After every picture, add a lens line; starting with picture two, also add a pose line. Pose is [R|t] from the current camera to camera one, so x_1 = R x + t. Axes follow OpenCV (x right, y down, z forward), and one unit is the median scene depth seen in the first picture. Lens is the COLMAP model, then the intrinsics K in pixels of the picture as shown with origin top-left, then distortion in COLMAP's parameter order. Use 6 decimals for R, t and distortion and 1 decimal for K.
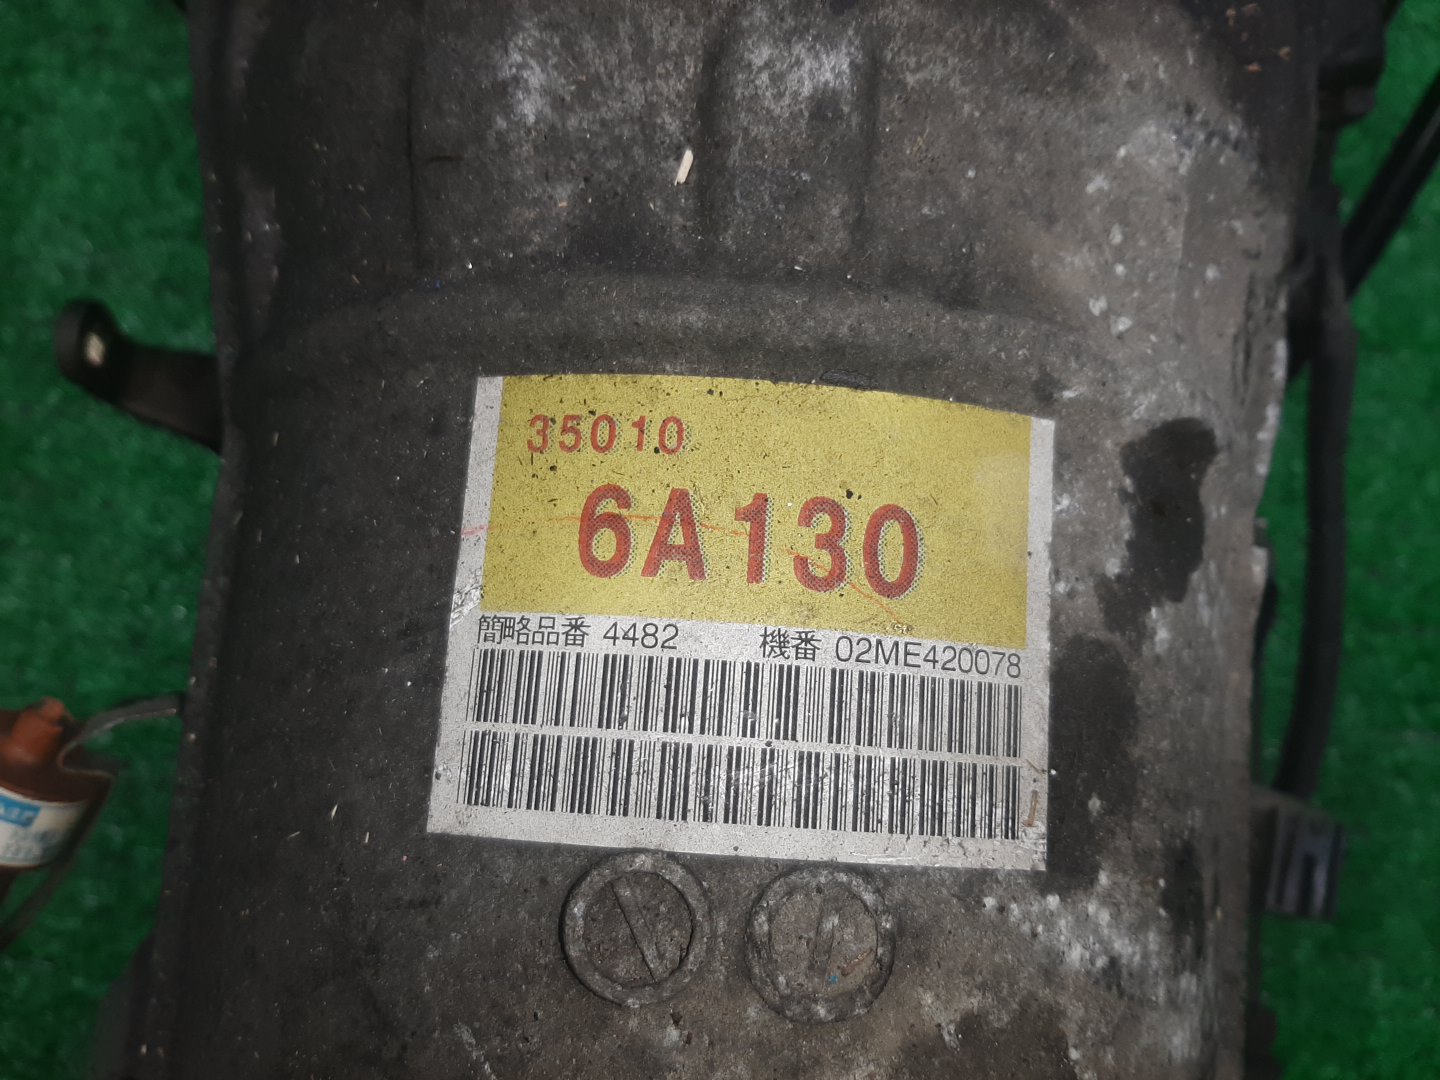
lens RADIAL K [[1095.1, 0, 718.8], [0, 1095.1, 539.1], [0, 0, 1]] dist [0.001937, 0.000666]
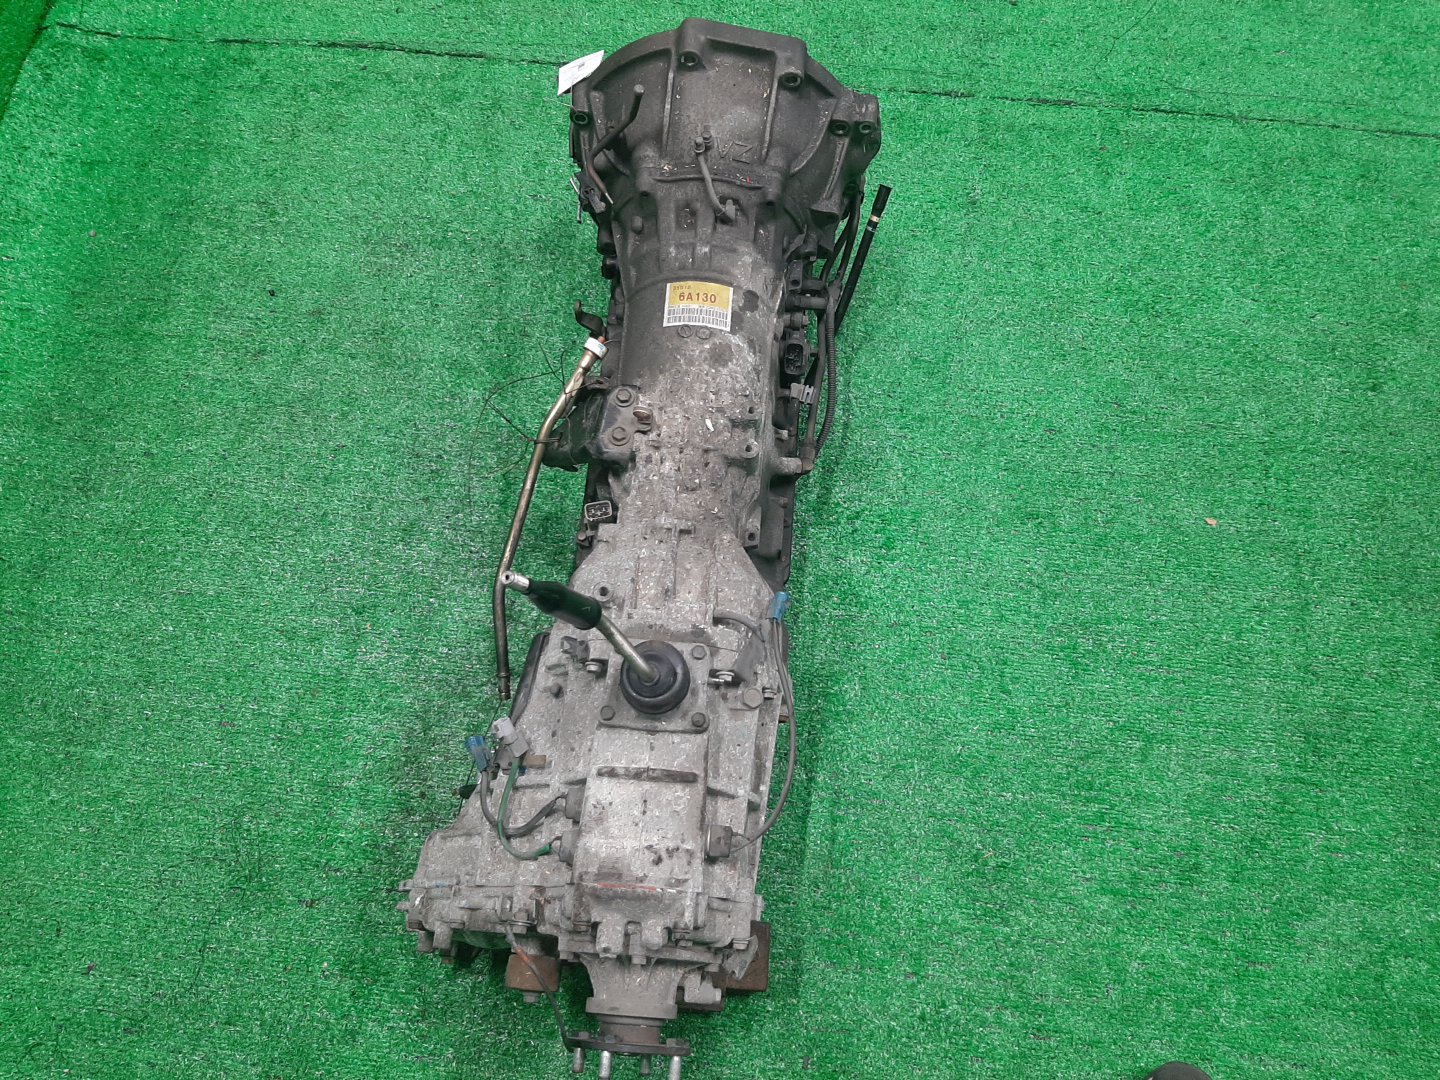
lens RADIAL K [[1095.1, 0, 720.4], [0, 1095.1, 540.8], [0, 0, 1]] dist [0.001937, 0.000666]
pose [[0.999550, -0.010994, -0.027895, 0.448924], [0.005201, 0.979821, -0.199811, 3.787797], [0.029529, 0.199576, 0.979437, -7.494273]]
